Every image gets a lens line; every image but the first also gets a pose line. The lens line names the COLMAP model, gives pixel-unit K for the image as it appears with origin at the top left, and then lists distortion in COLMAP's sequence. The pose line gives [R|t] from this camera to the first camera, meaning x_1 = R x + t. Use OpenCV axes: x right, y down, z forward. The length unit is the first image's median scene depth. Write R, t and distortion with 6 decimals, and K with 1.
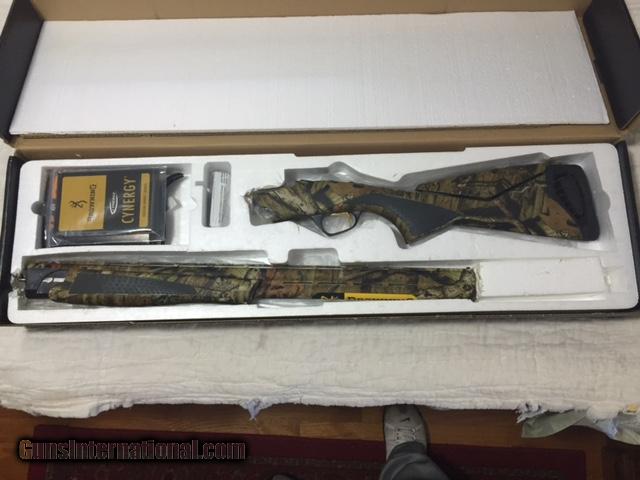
lens RADIAL K [[548.5, 0, 318.4], [0, 548.5, 241.2], [0, 0, 1]] dist [0.015478, -0.065447]
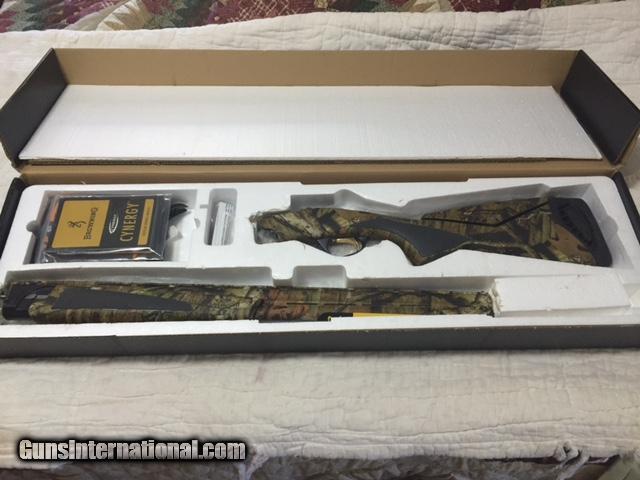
lens RADIAL K [[548.5, 0, 319.5], [0, 548.5, 237.5], [0, 0, 1]] dist [0.015478, -0.065447]
pose [[0.999469, 0.015175, 0.028828, -0.036982], [-0.003956, 0.934874, -0.354958, 0.296896], [-0.032337, 0.354656, 0.934438, 0.090002]]
